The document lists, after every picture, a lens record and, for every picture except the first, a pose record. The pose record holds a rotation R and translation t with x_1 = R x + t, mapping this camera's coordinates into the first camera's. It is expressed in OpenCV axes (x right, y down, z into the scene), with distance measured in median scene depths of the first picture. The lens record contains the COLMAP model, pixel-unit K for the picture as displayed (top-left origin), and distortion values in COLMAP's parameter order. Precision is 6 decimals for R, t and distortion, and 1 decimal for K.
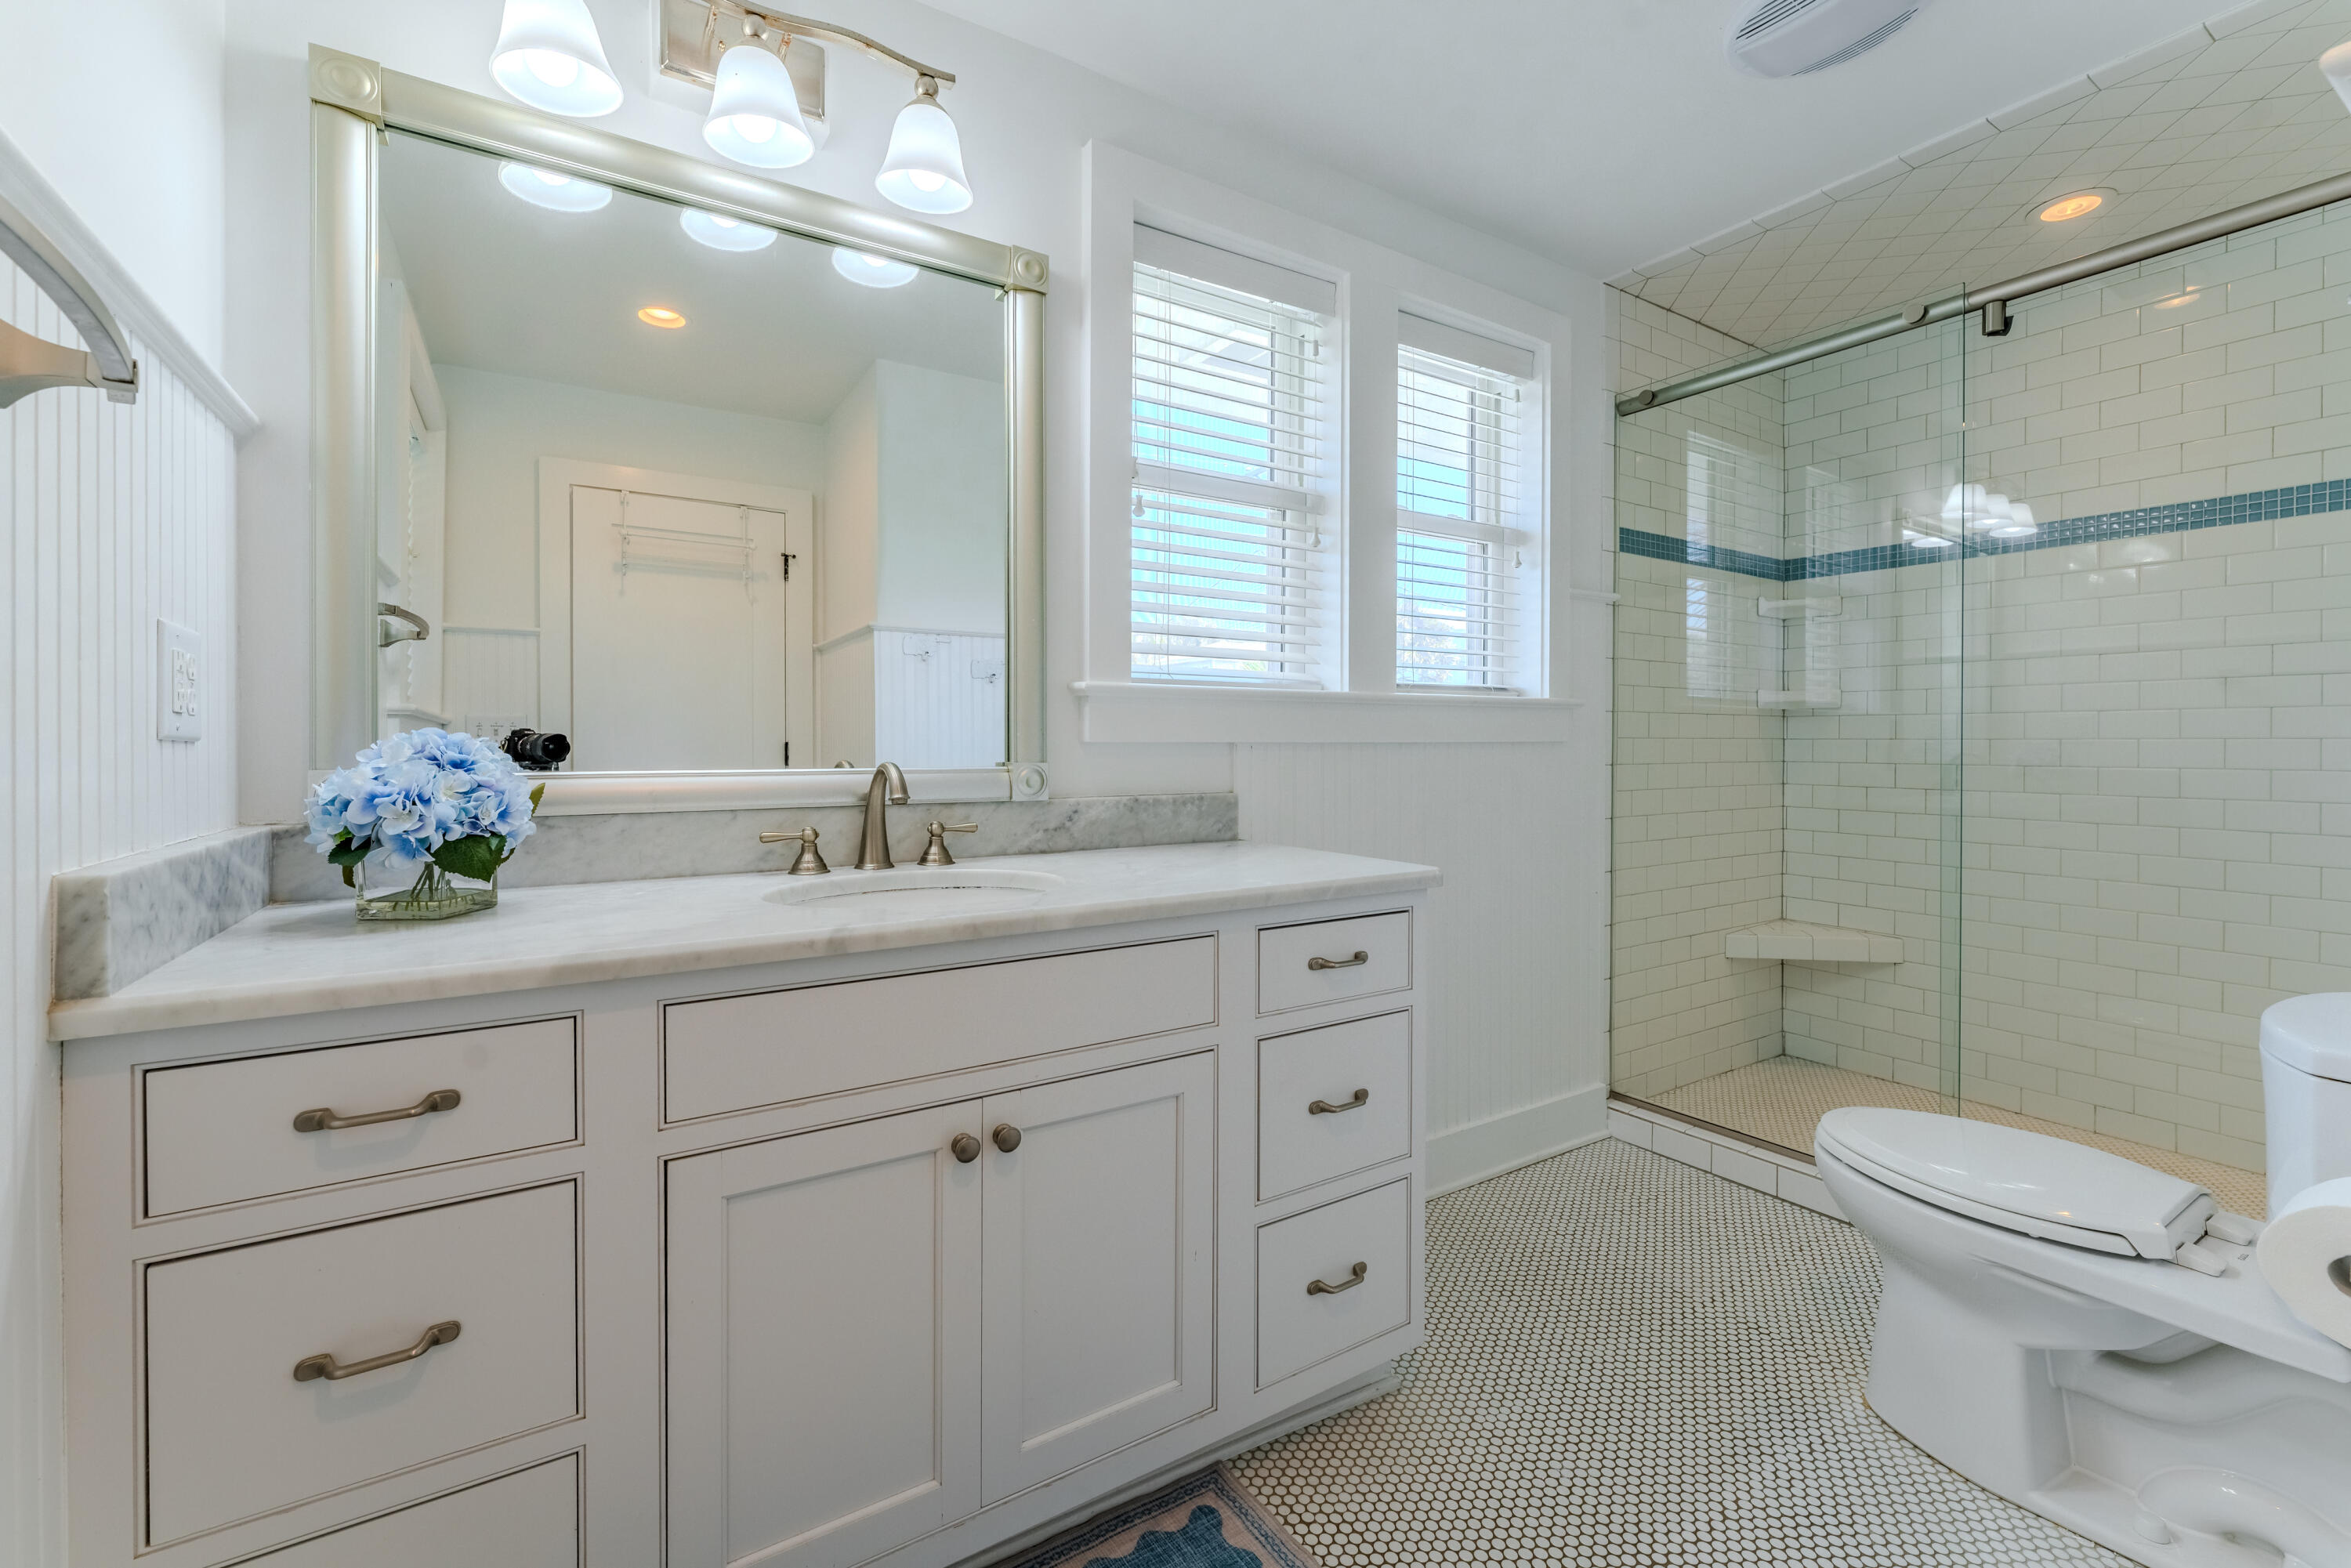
lens RADIAL K [[937.4, 0, 1175.5], [0, 937.4, 784.0], [0, 0, 1]] dist [-0.018546, -0.000069]
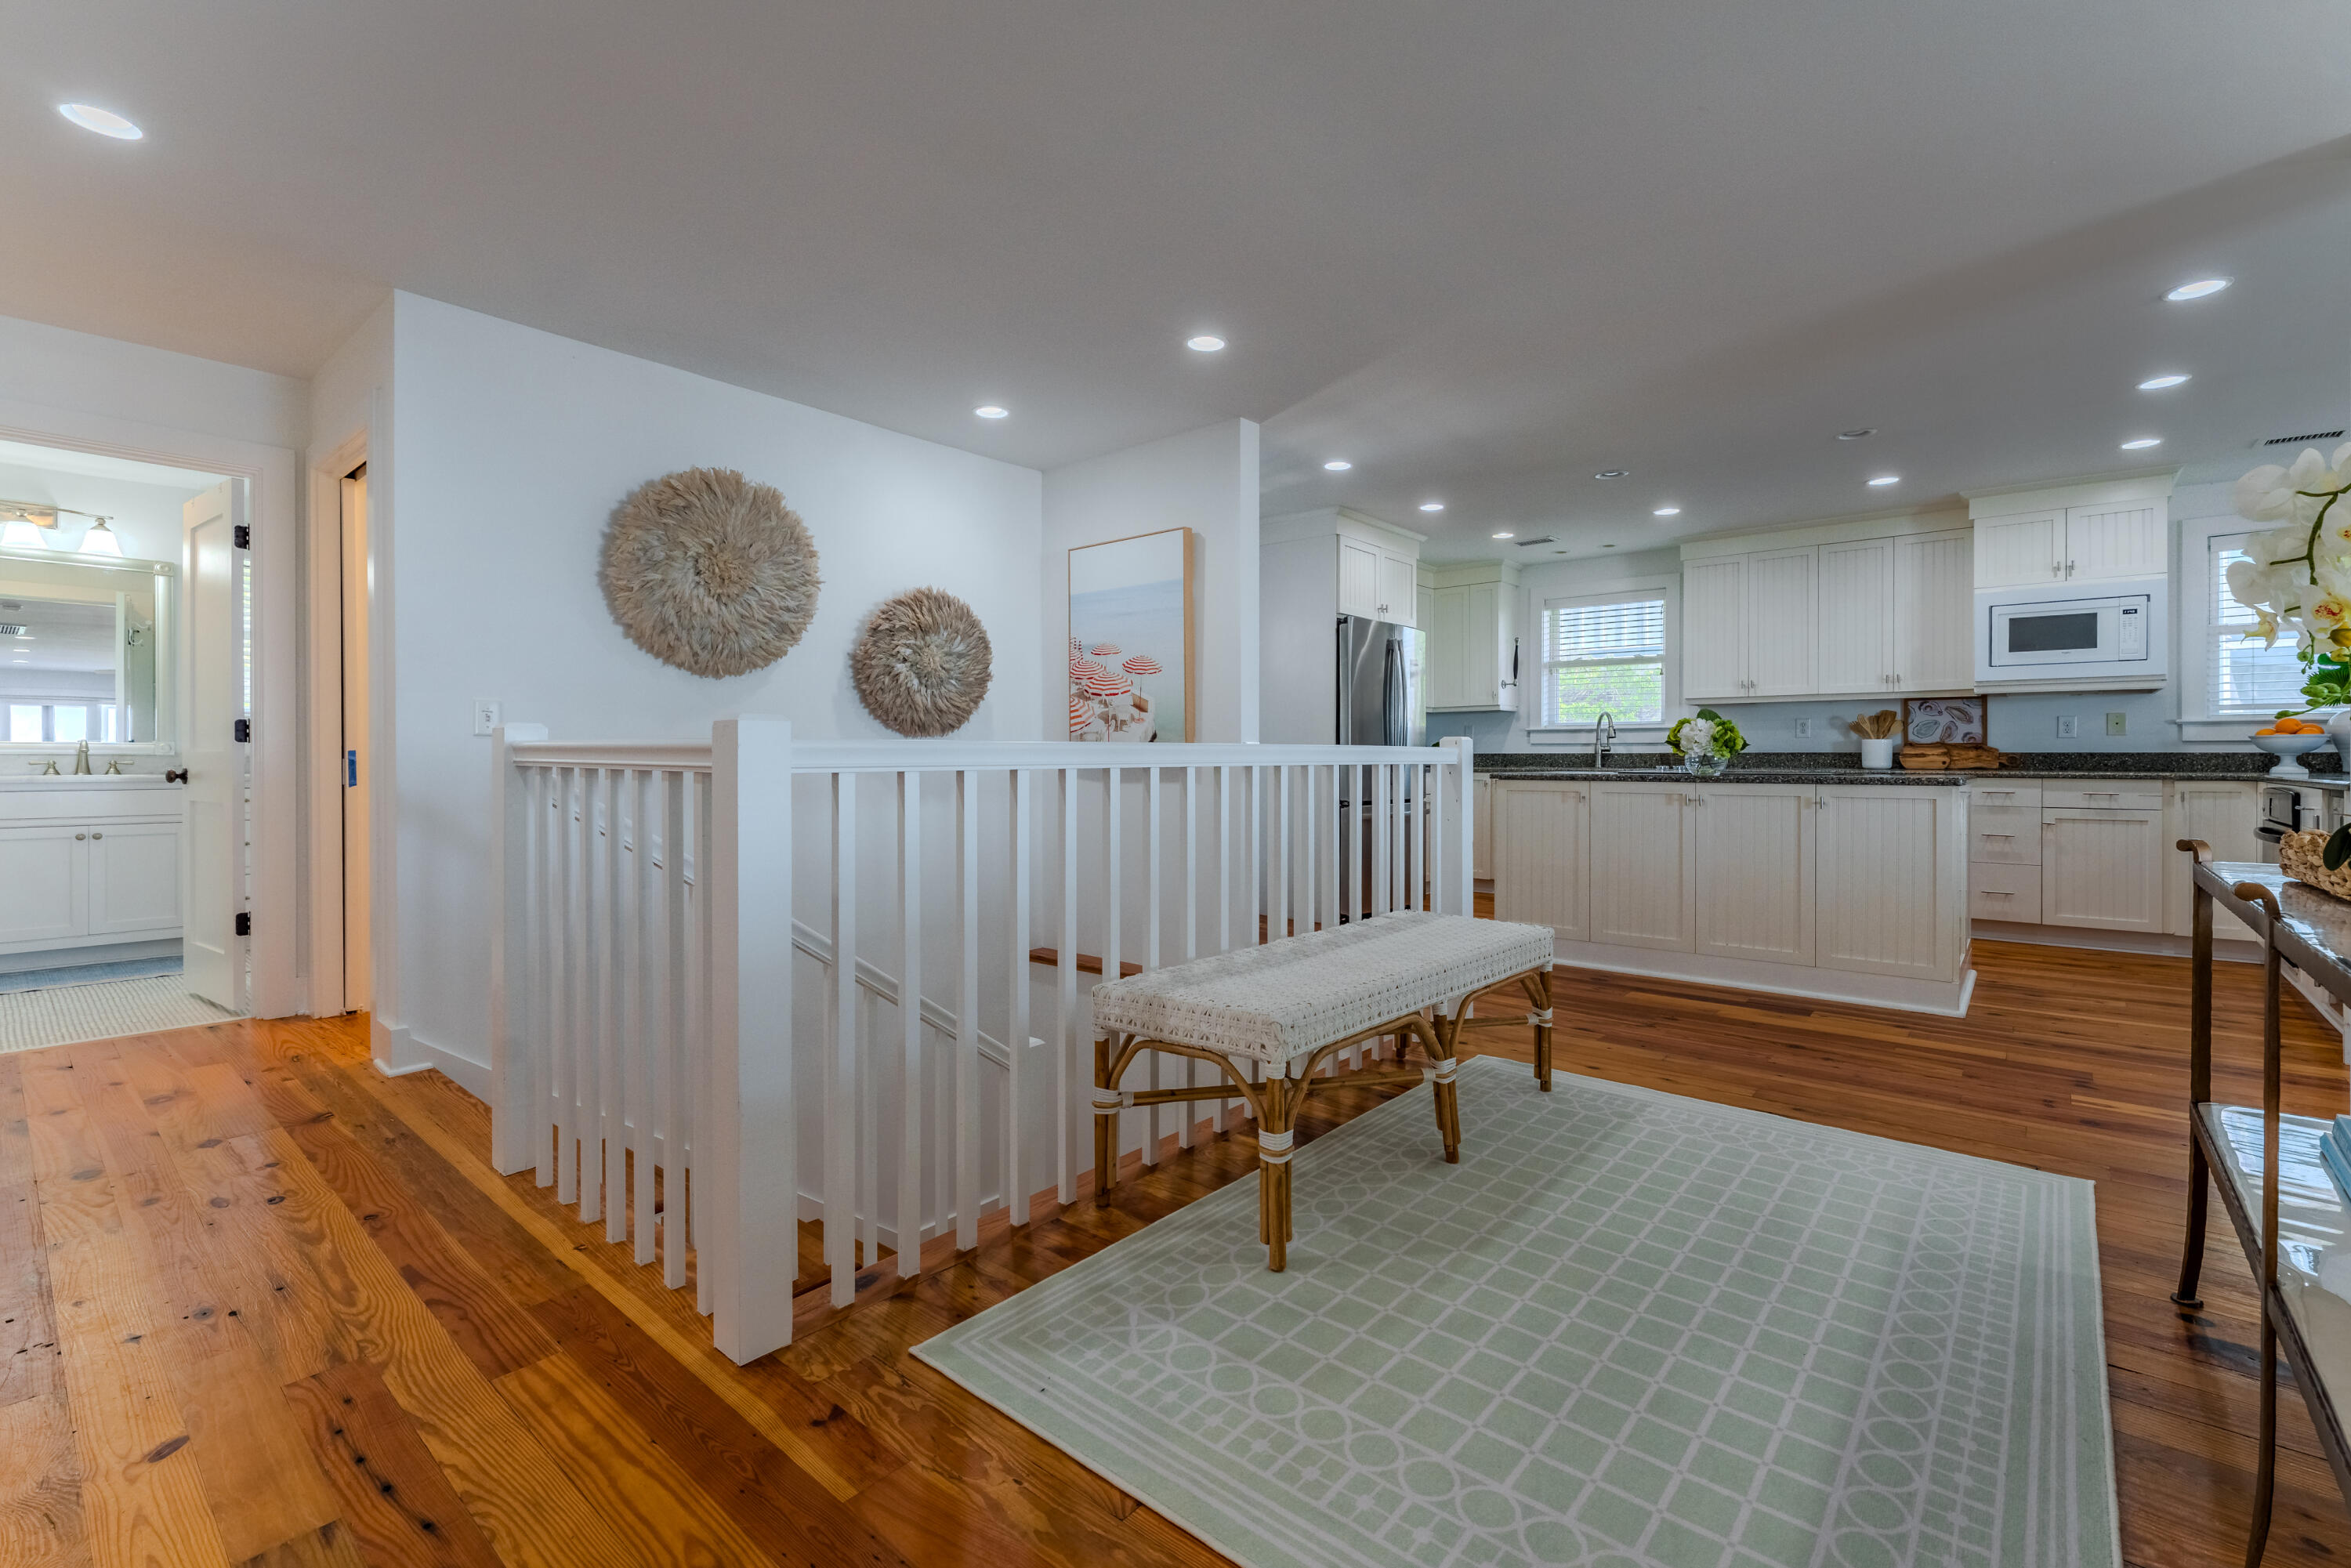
lens RADIAL K [[1004.6, 0, 1230.0], [0, 1004.6, 763.2], [0, 0, 1]] dist [0.002532, -0.000035]
pose [[0.944516, -0.000127, 0.328466, 2.123309], [-0.001019, 0.999994, 0.003318, 0.037171], [-0.328464, -0.003469, 0.944510, -3.316291]]
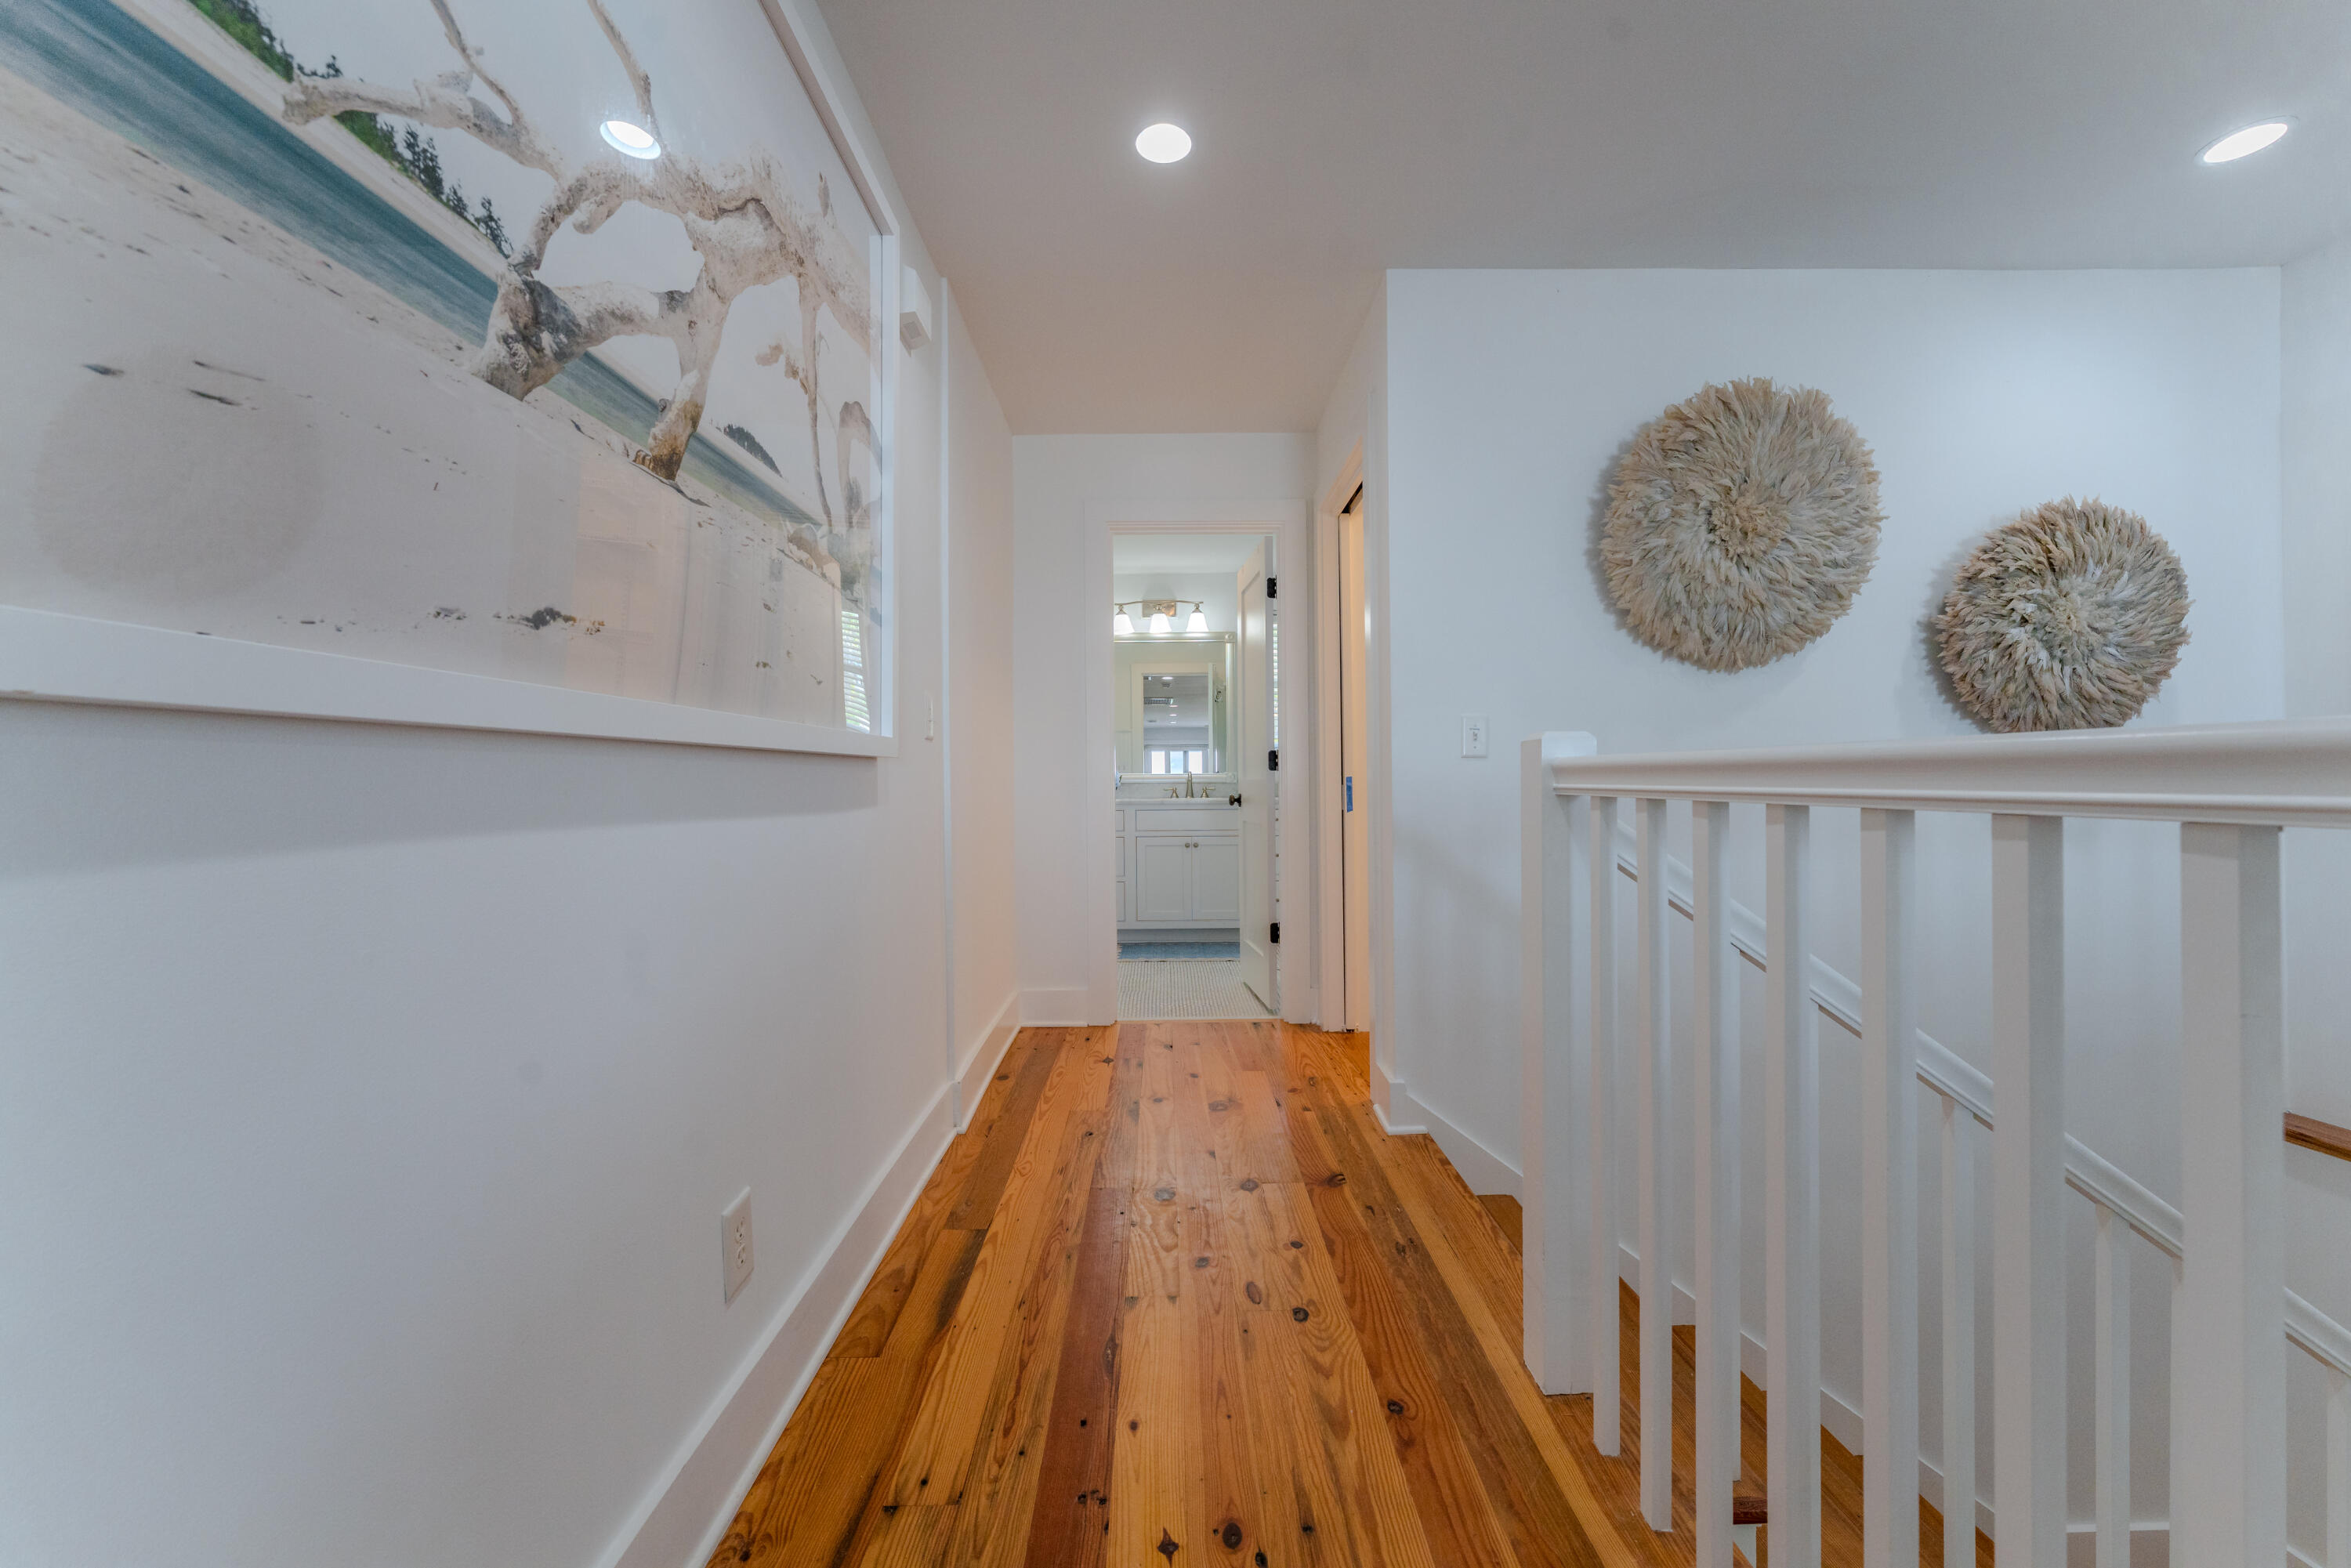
lens RADIAL K [[937.4, 0, 1175.5], [0, 937.4, 784.0], [0, 0, 1]] dist [-0.018546, -0.000069]
pose [[0.853169, -0.007731, -0.521578, 1.759714], [0.008208, 0.999965, -0.001397, 0.034322], [0.521570, -0.003089, 0.853203, -2.522439]]
